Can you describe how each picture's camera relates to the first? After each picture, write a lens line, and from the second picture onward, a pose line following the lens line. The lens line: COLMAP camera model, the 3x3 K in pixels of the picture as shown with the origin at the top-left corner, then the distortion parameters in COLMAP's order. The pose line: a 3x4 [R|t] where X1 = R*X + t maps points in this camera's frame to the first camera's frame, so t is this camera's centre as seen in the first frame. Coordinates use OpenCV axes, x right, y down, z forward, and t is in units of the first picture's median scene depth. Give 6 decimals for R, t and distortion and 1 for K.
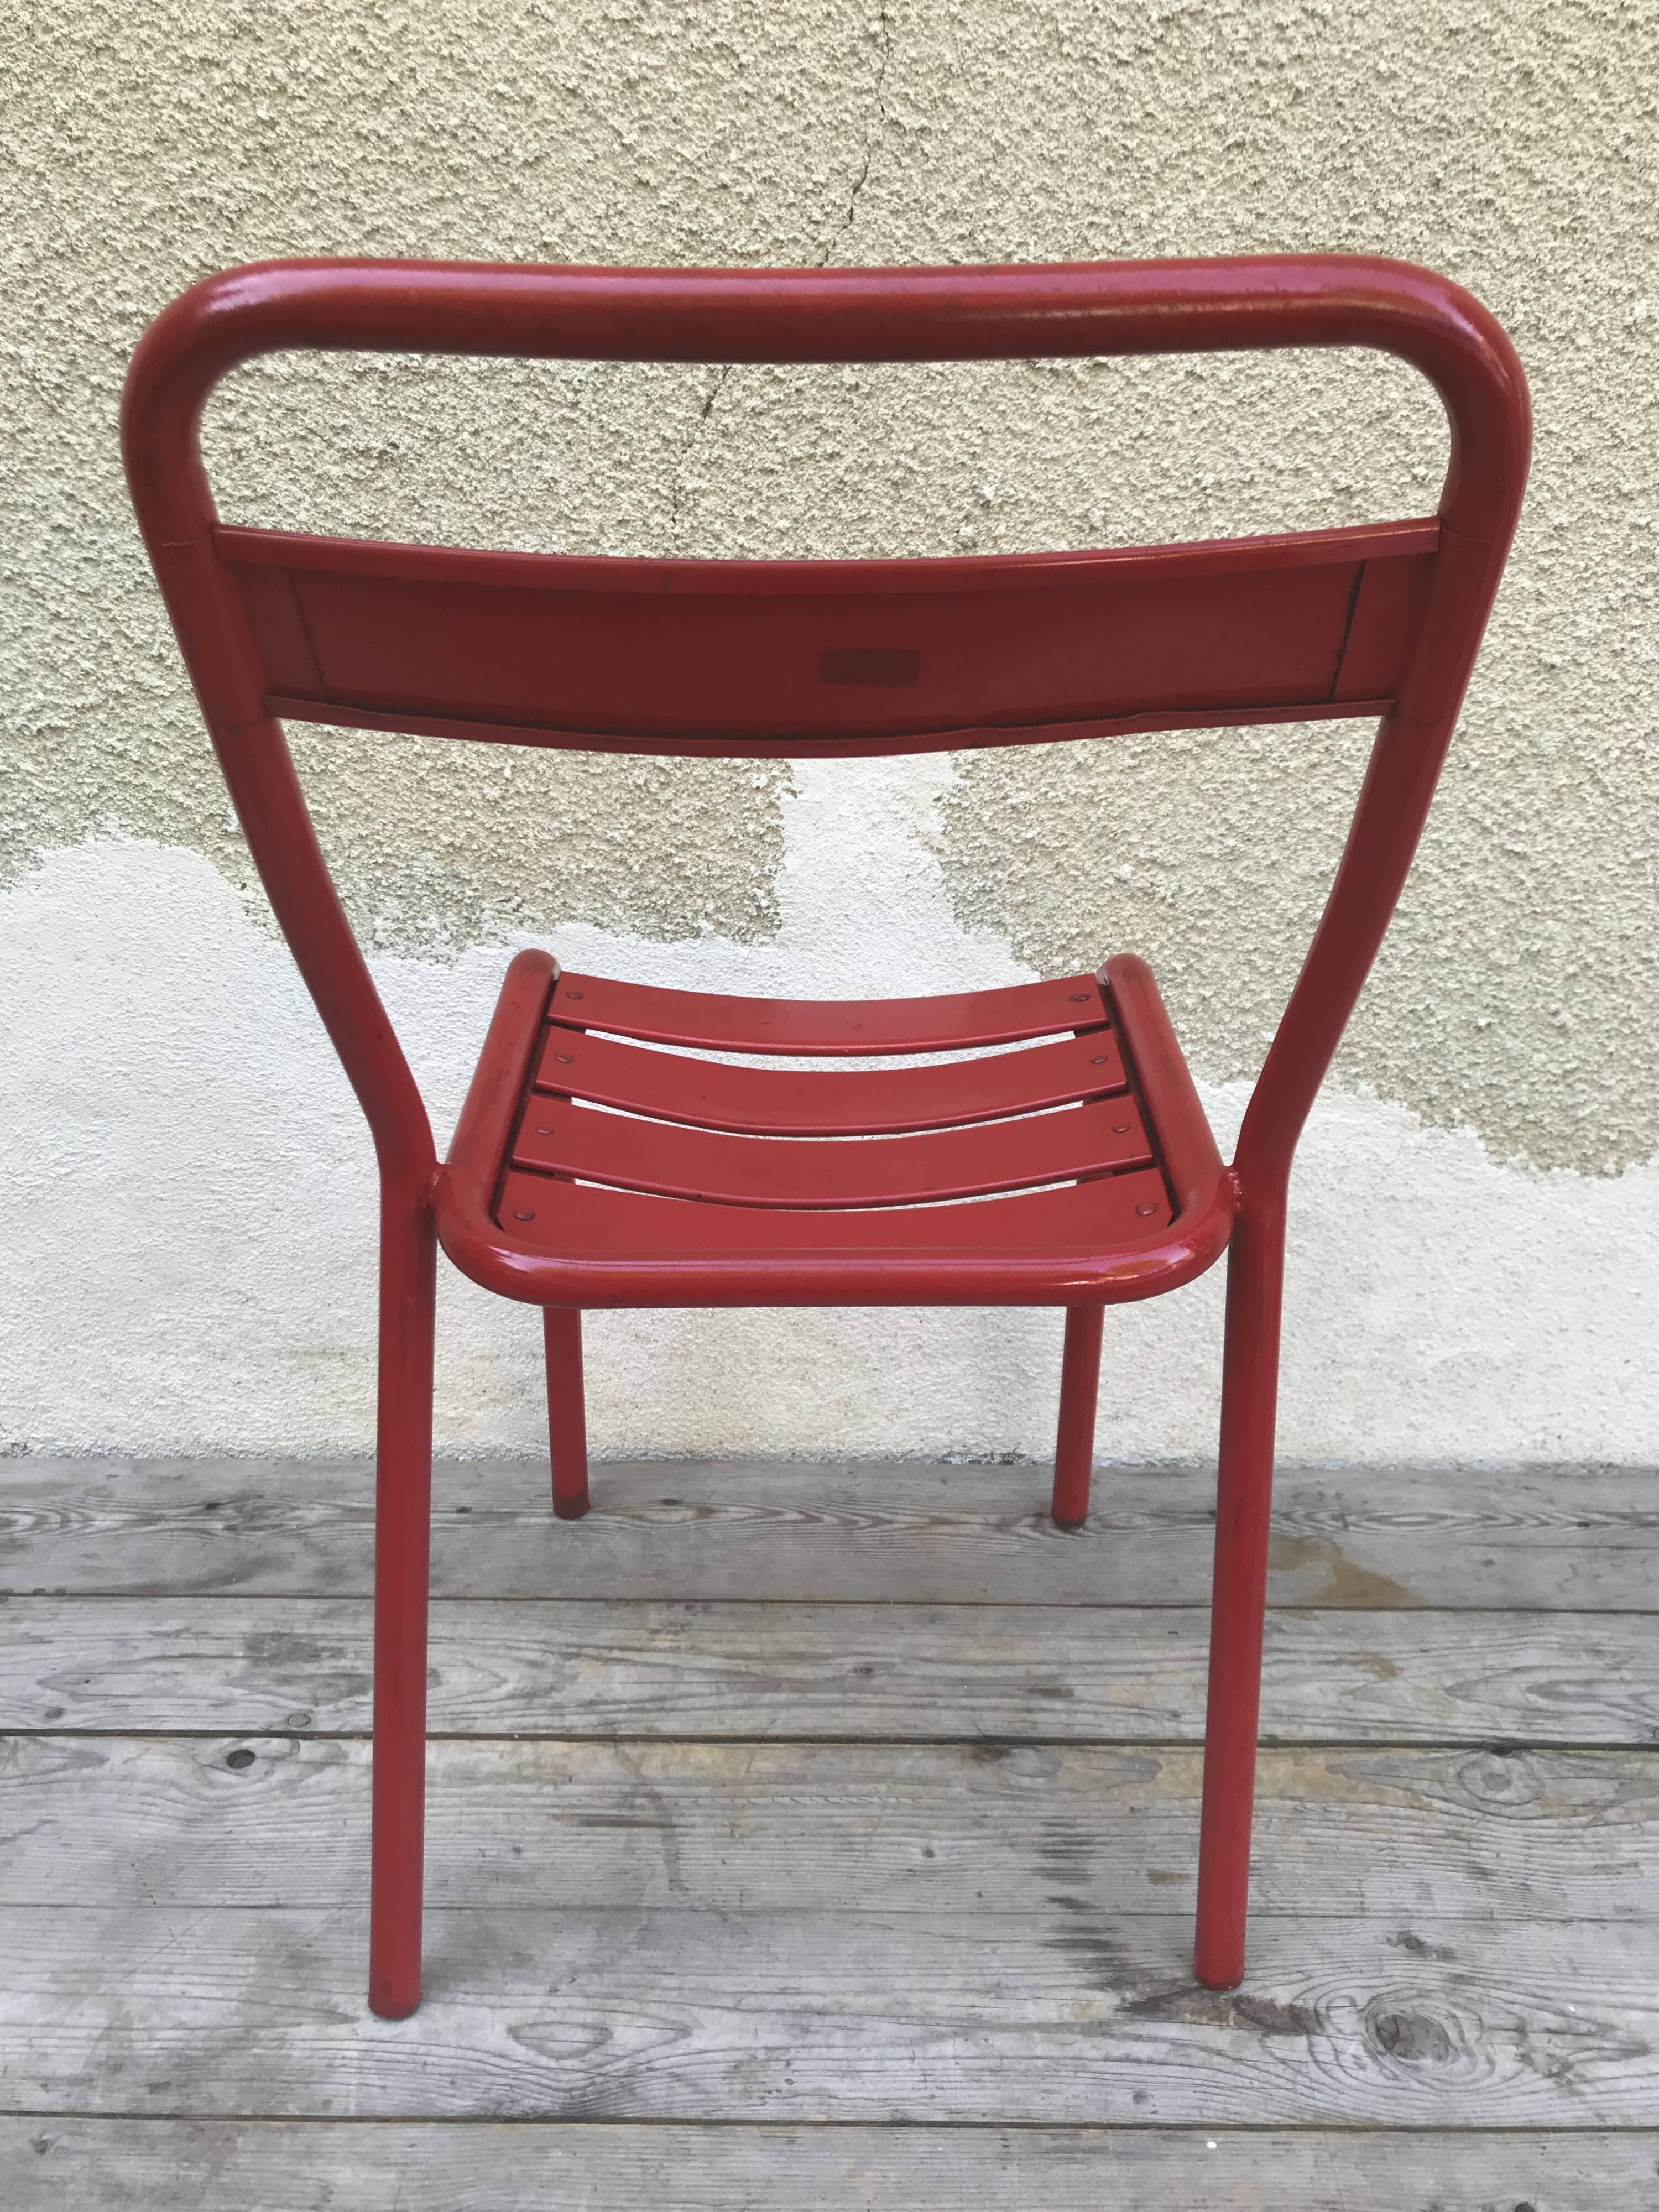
lens RADIAL K [[1835.5, 0, 820.4], [0, 1835.5, 1097.2], [0, 0, 1]] dist [0.009631, 0.003105]
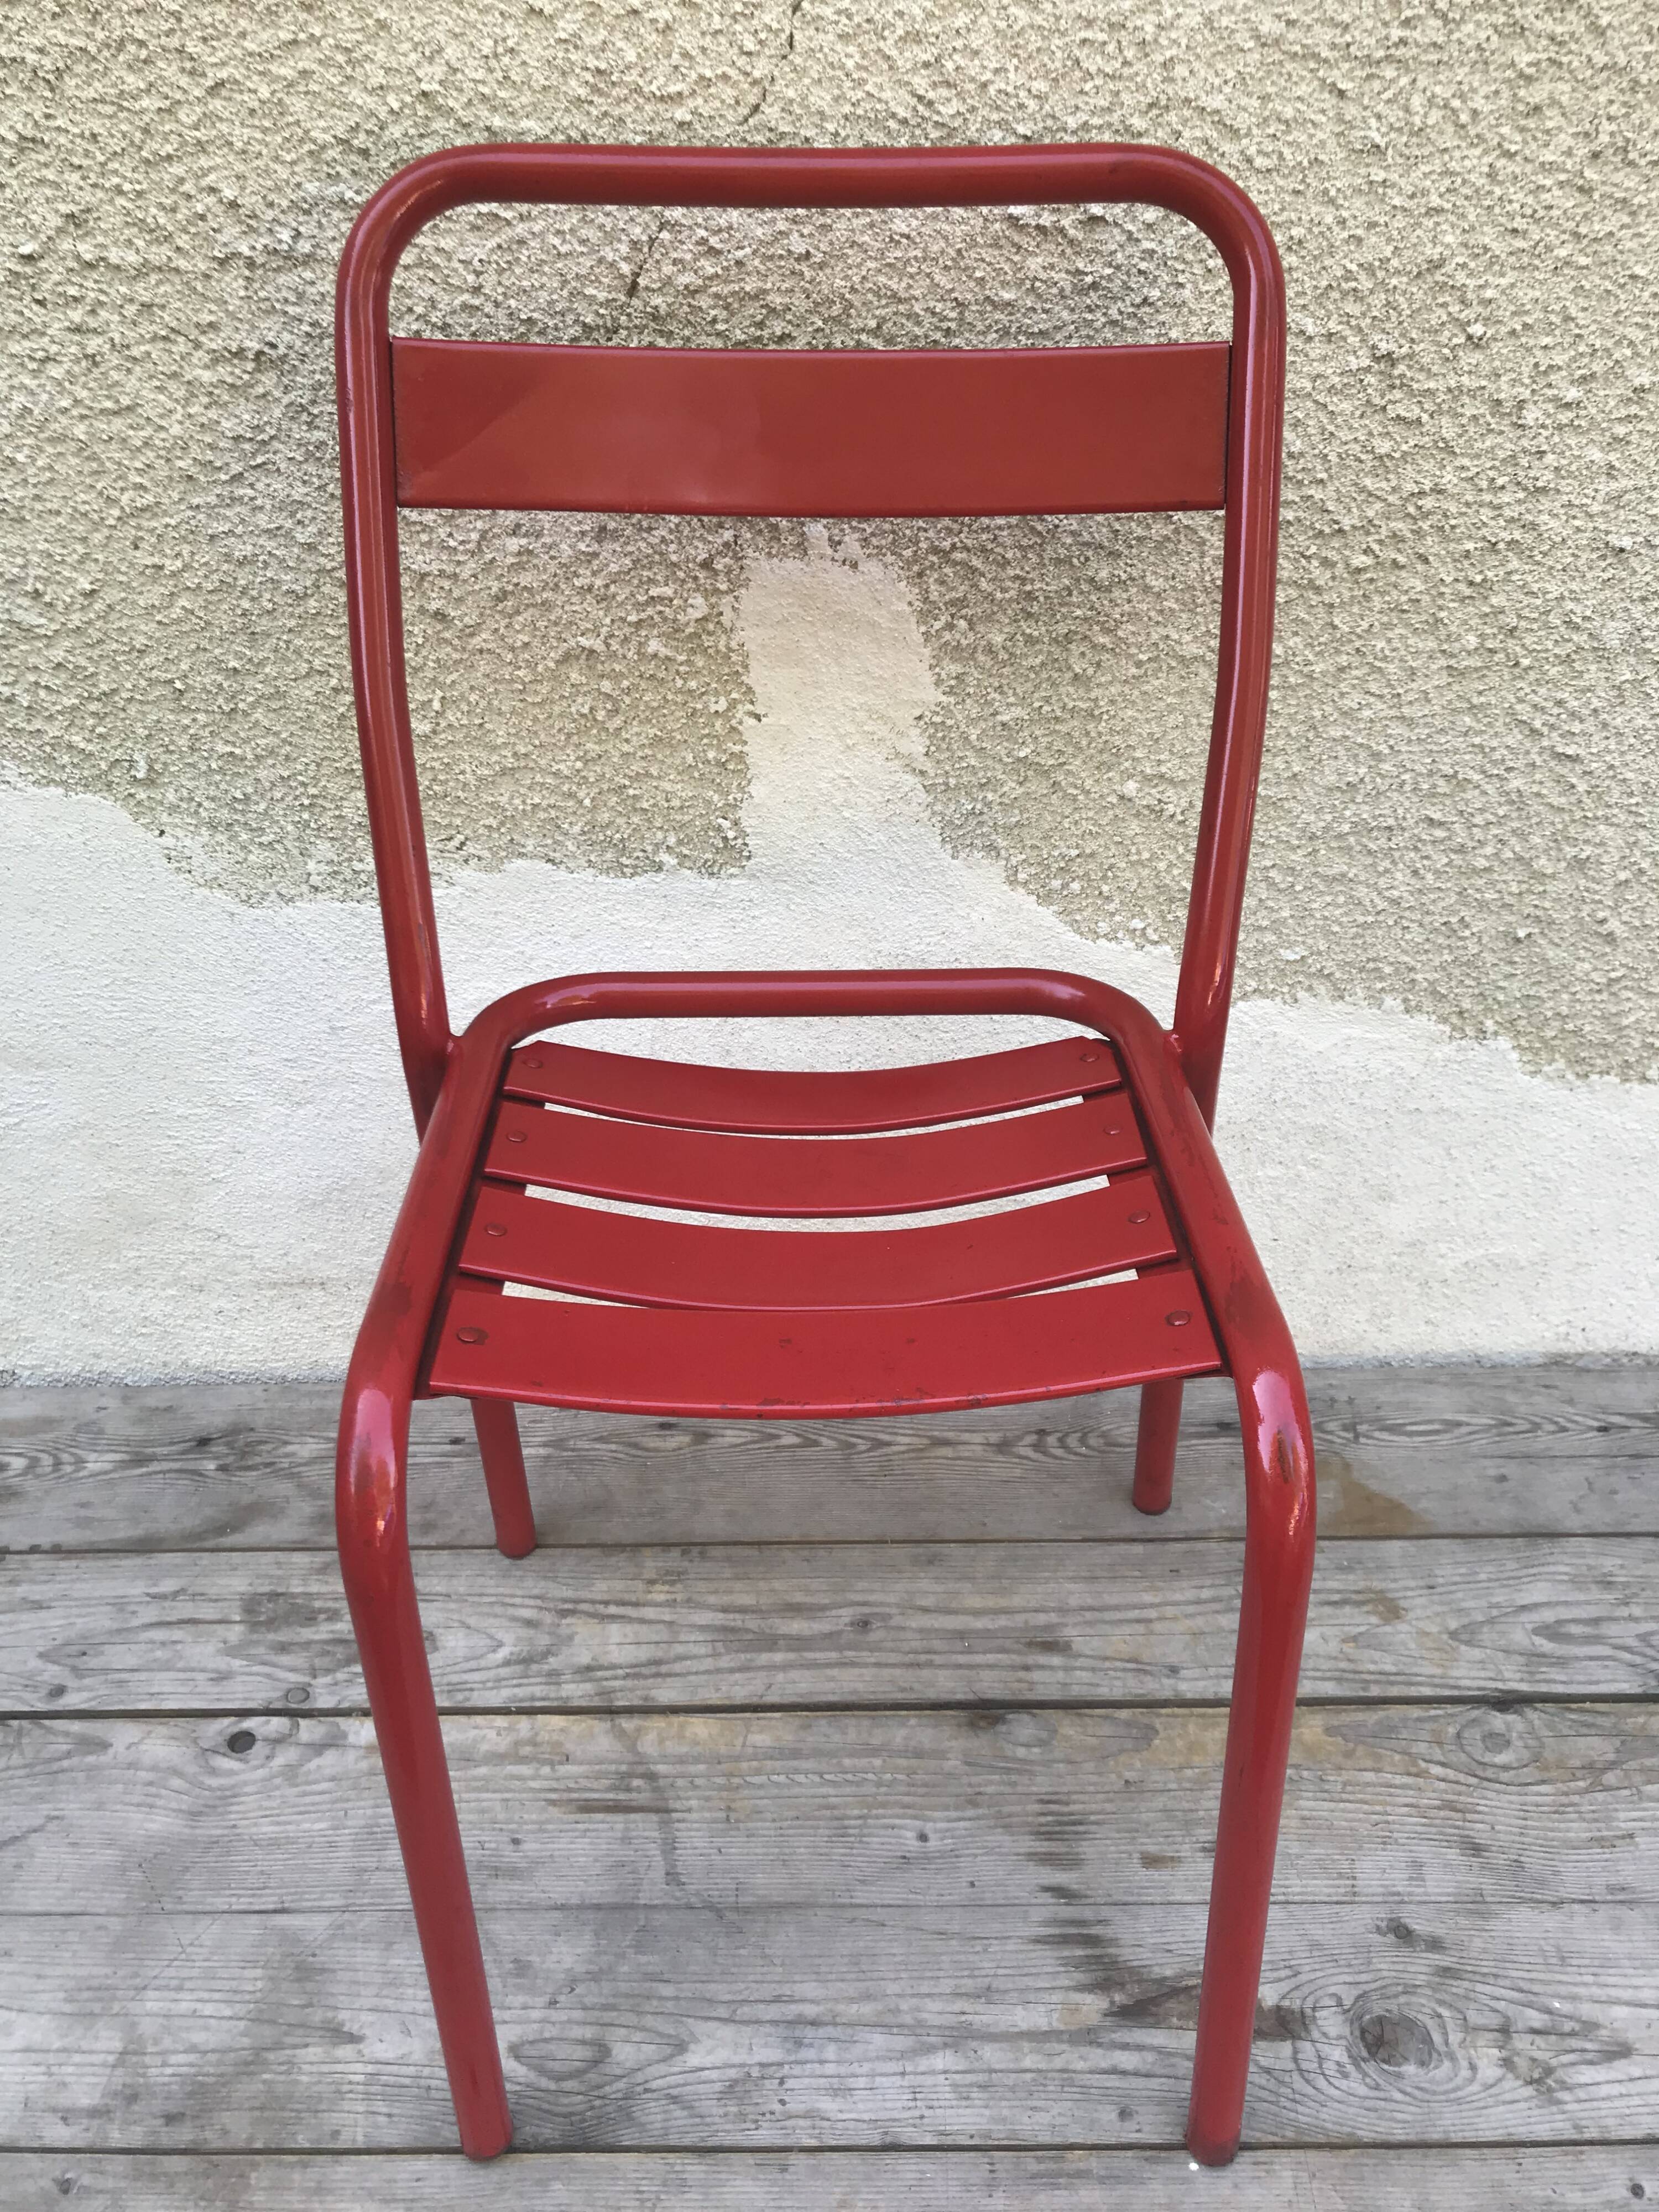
lens RADIAL K [[1827.5, 0, 829.1], [0, 1827.5, 1073.8], [0, 0, 1]] dist [0.002289, 0.016629]
pose [[0.999349, -0.026866, -0.024071, 0.039593], [0.031329, 0.977205, 0.209972, -0.193302], [0.017881, -0.210589, 0.977411, 0.099292]]
